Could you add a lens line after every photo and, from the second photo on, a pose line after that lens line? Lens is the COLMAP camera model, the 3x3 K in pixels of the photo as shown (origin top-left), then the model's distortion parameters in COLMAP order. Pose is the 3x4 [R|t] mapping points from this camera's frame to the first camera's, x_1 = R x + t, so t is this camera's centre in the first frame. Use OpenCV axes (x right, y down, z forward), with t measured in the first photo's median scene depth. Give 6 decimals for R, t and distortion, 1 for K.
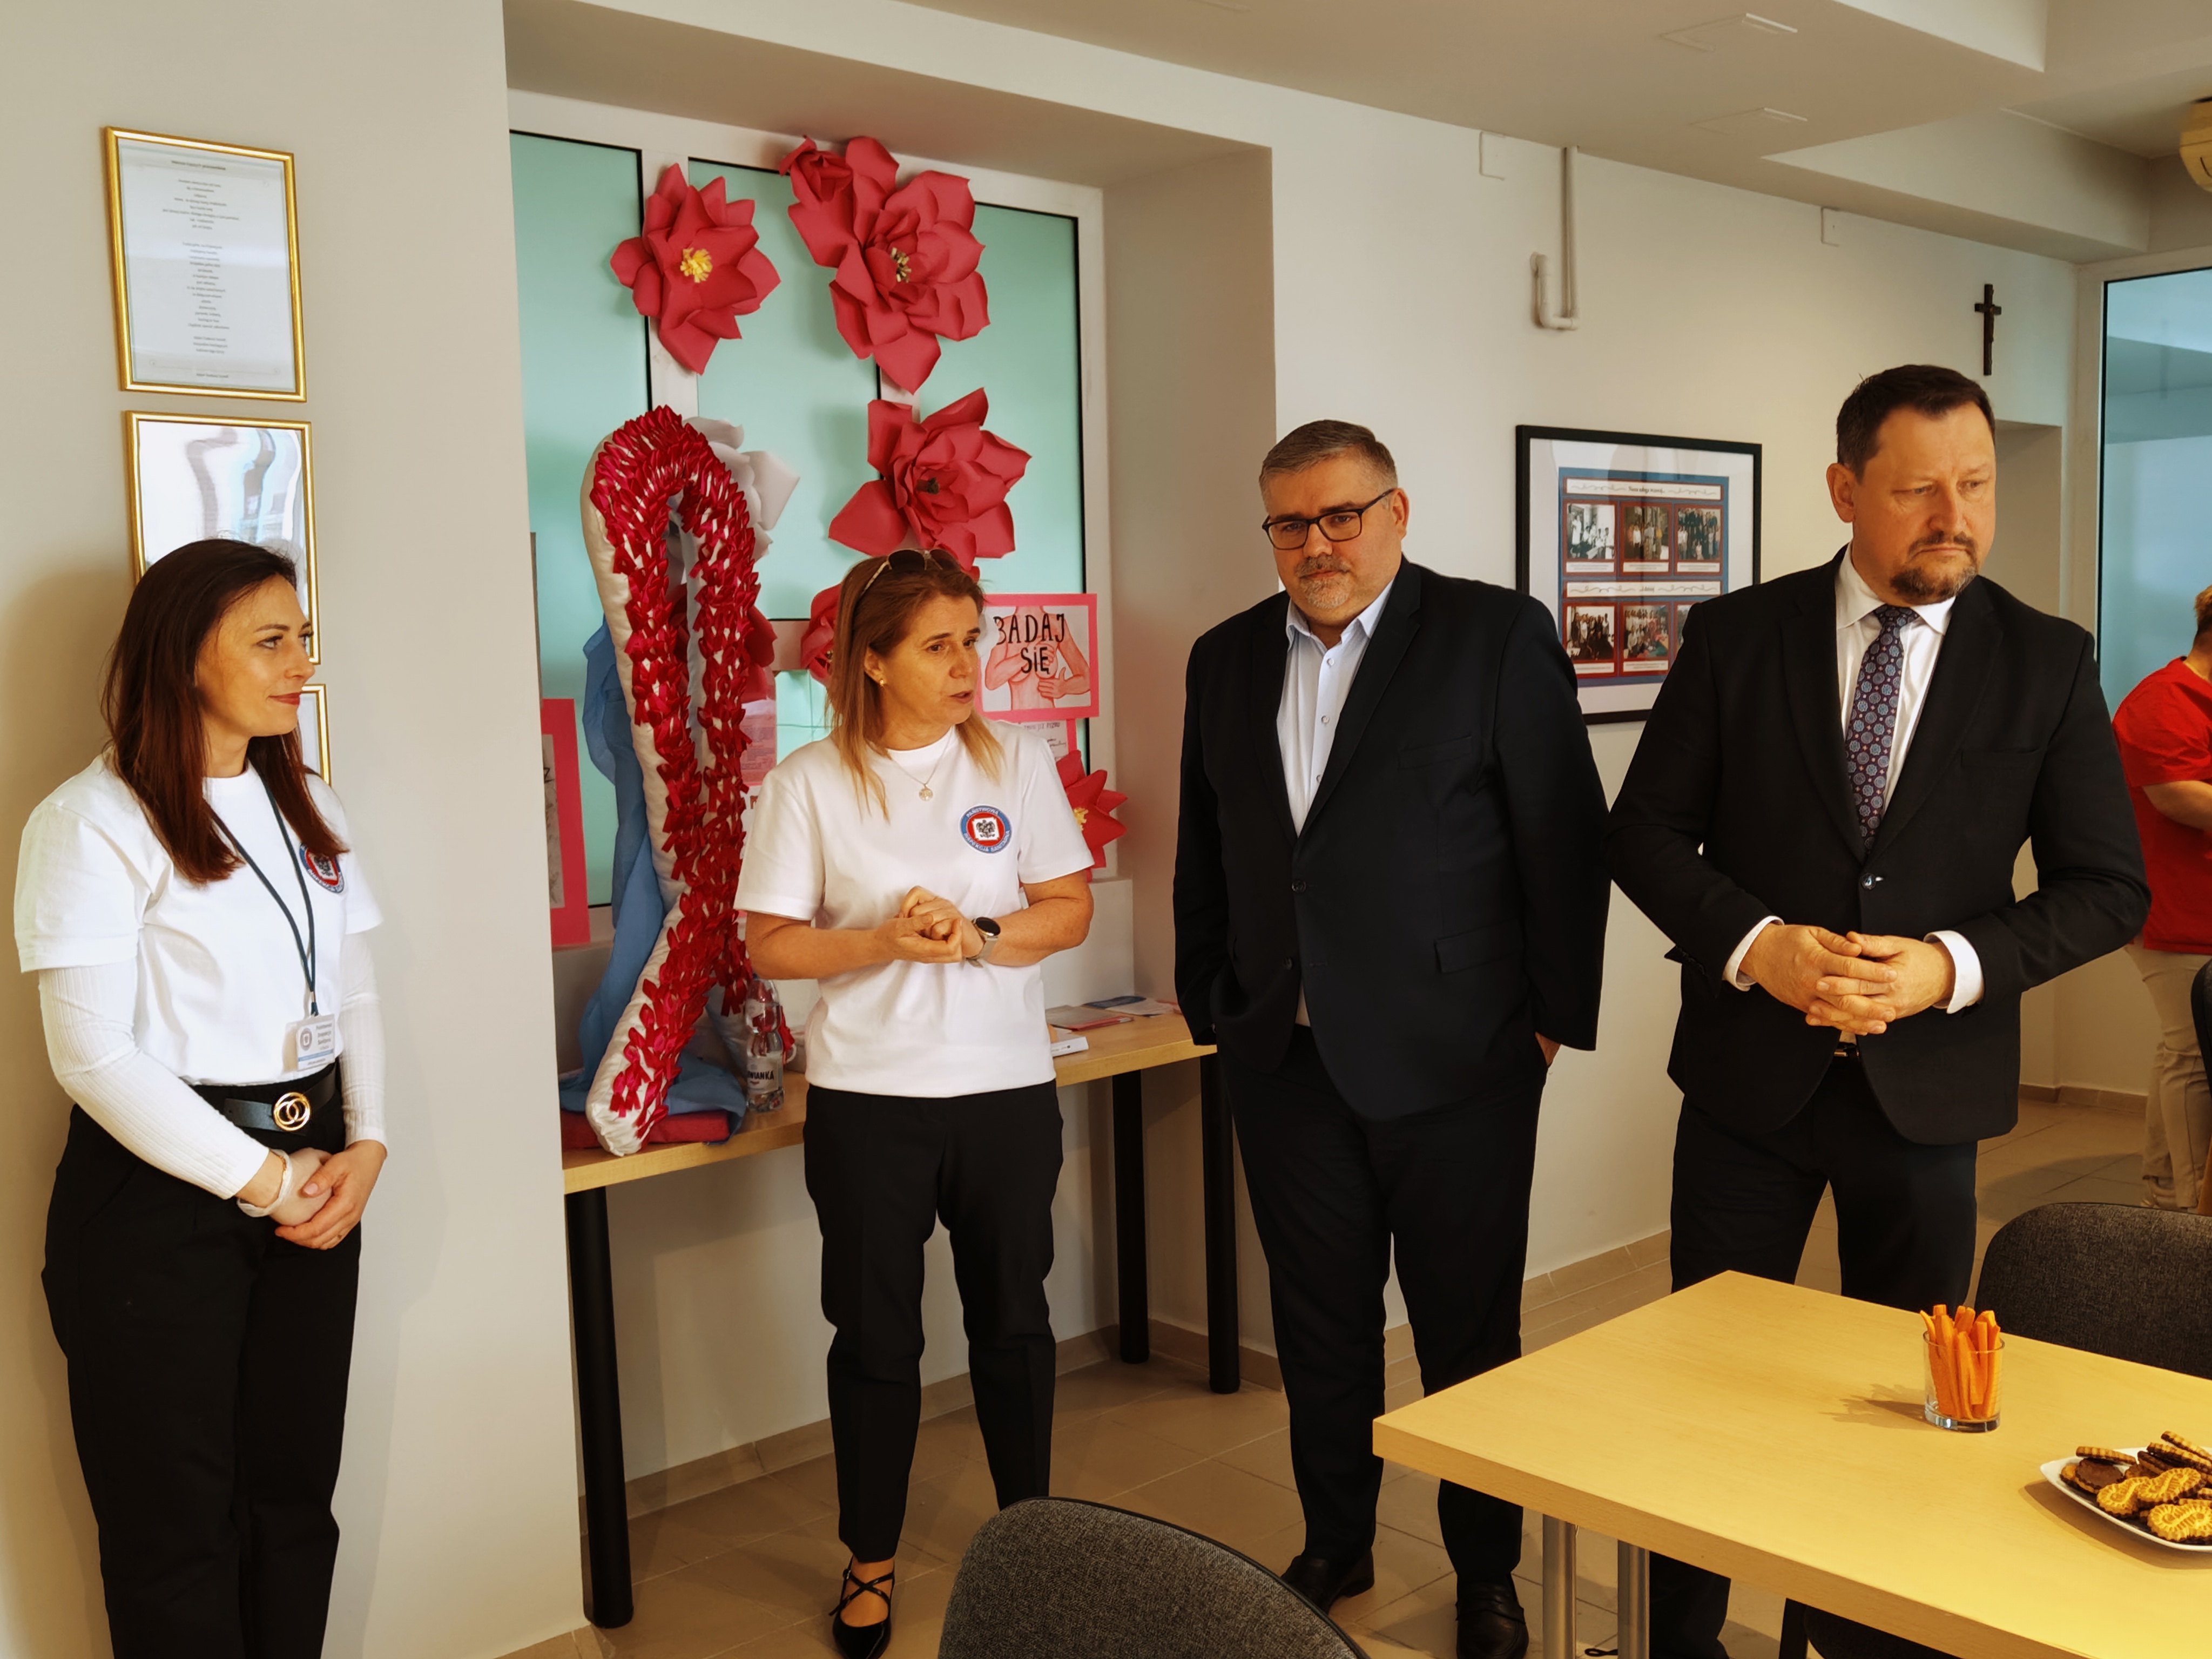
lens RADIAL K [[2145.9, 0, 1109.7], [0, 2145.9, 834.7], [0, 0, 1]] dist [0.063061, -0.004810]
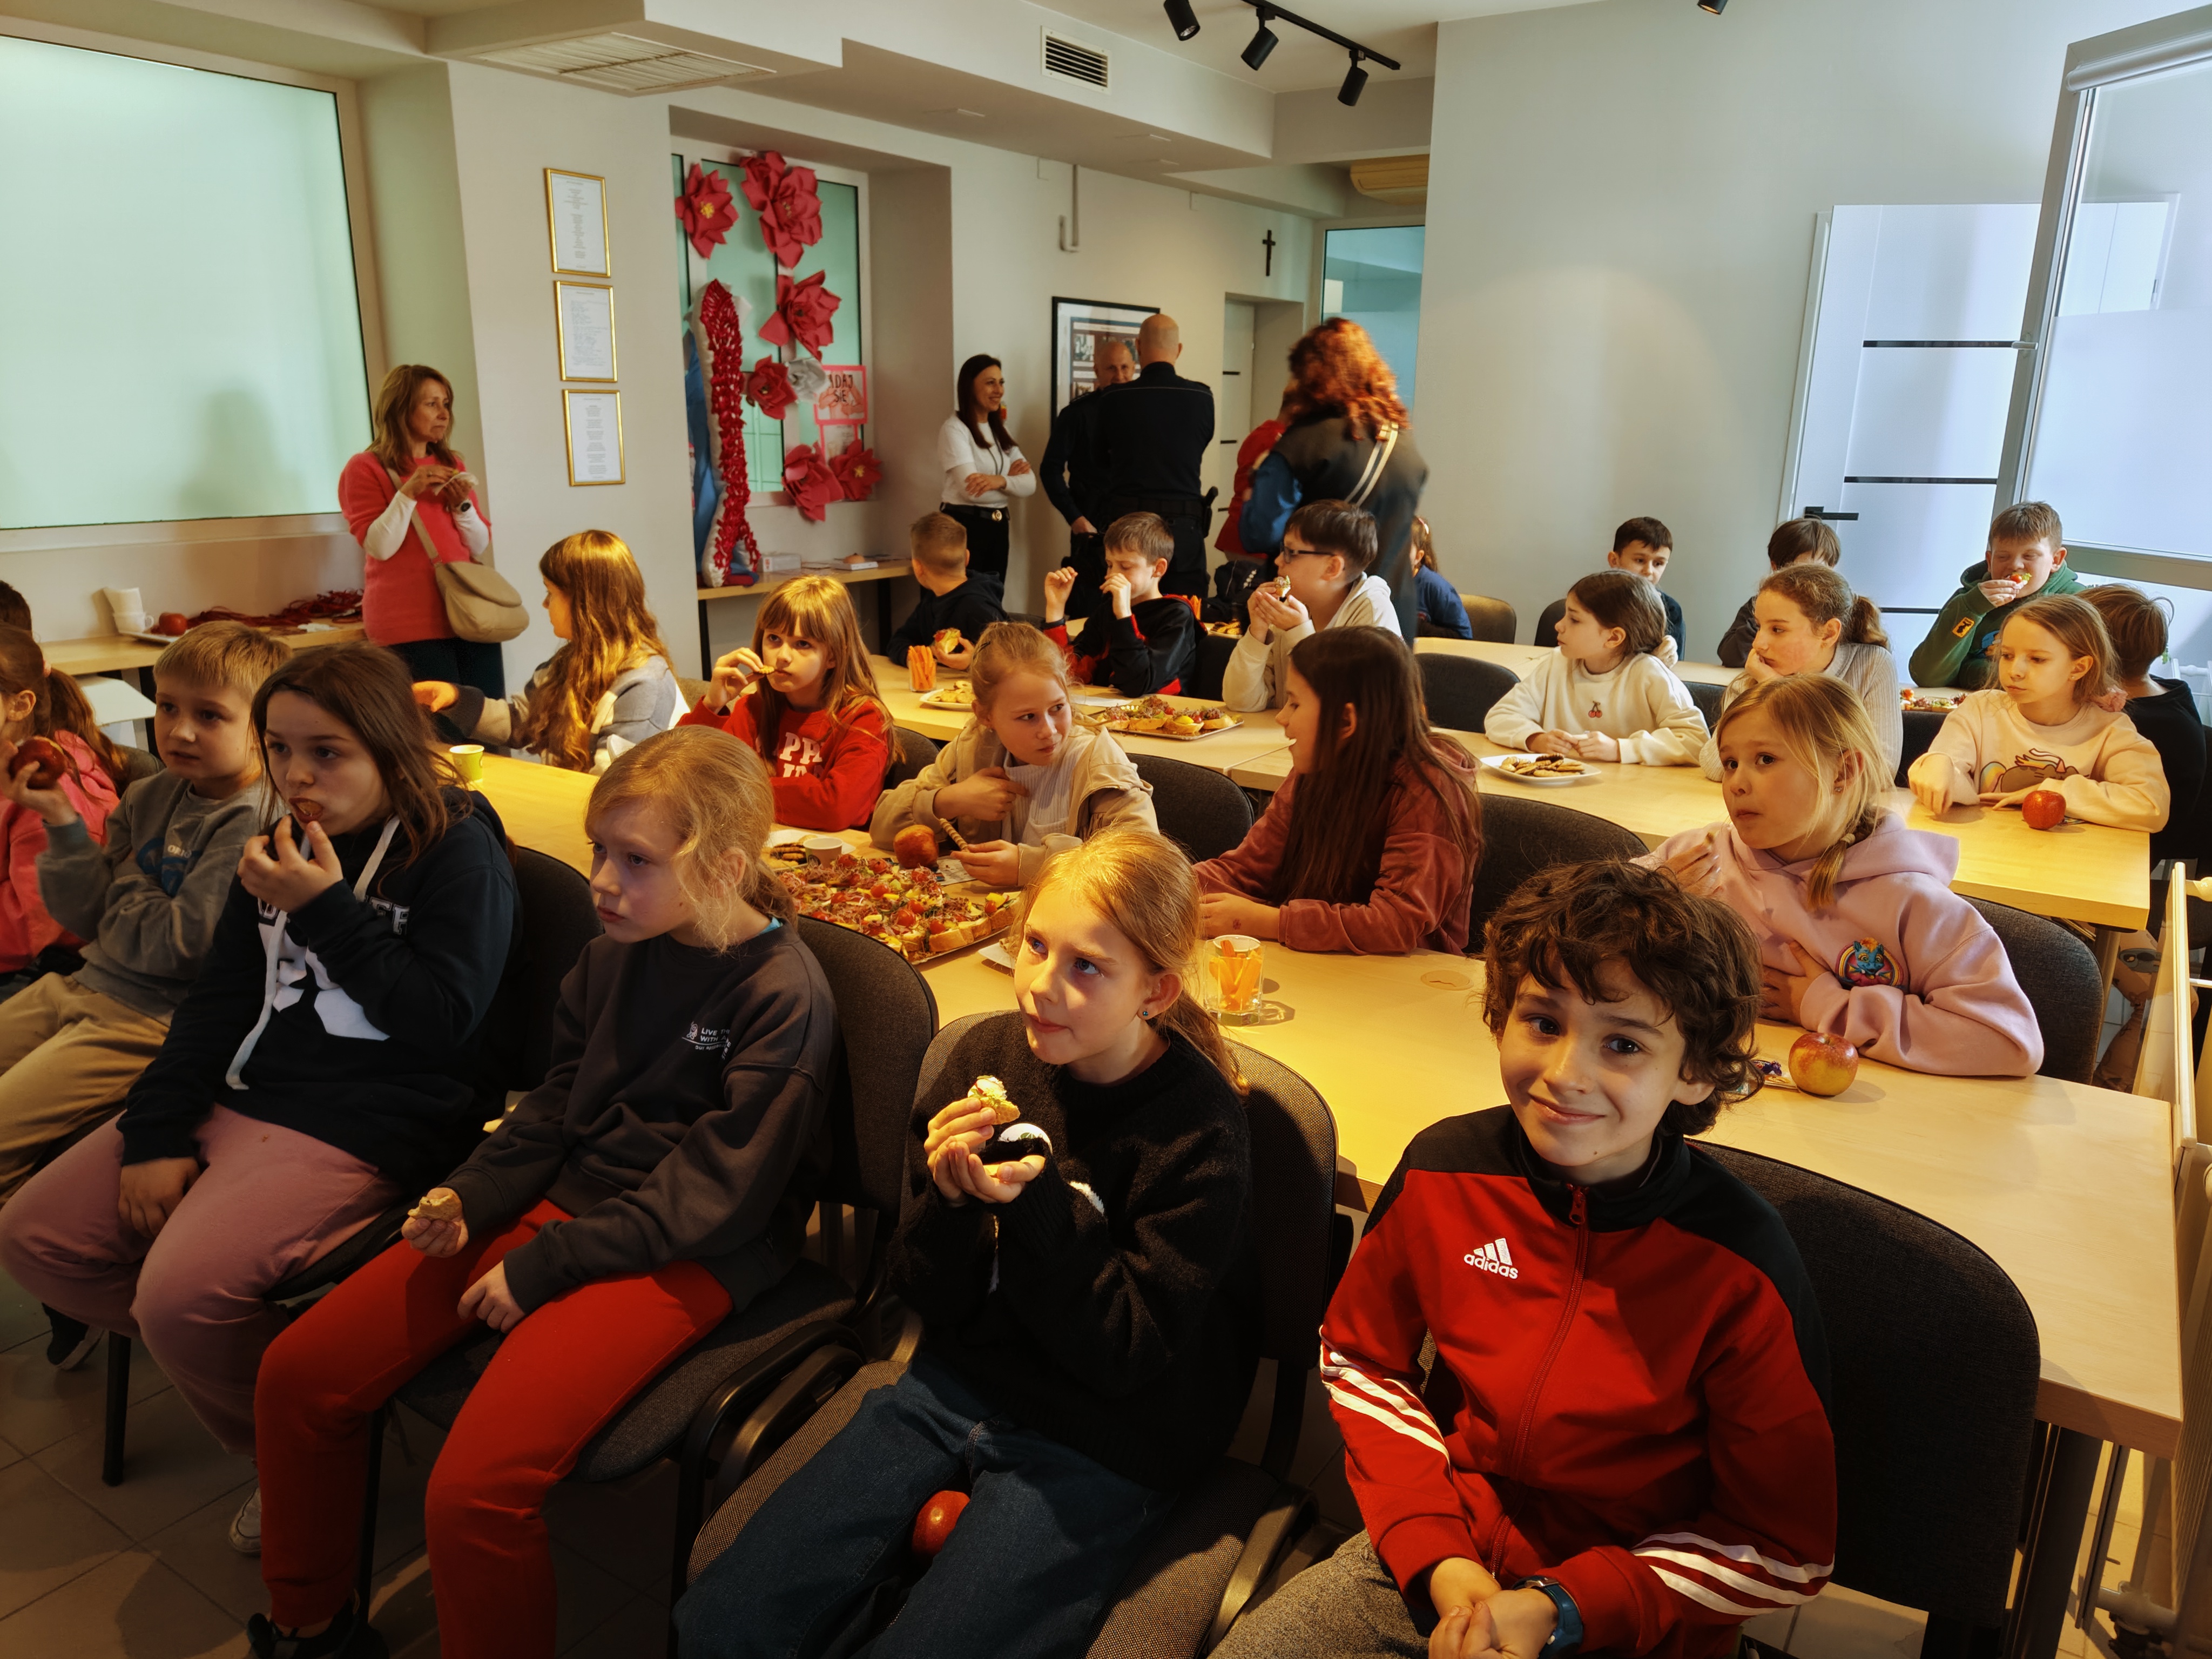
lens RADIAL K [[1560.3, 0, 1096.3], [0, 1560.3, 834.1], [0, 0, 1]] dist [0.017907, -0.000193]
pose [[0.971756, -0.023617, 0.234801, -0.178752], [-0.018461, 0.984322, 0.175409, 0.081016], [-0.235263, -0.174790, 0.956086, -0.729578]]
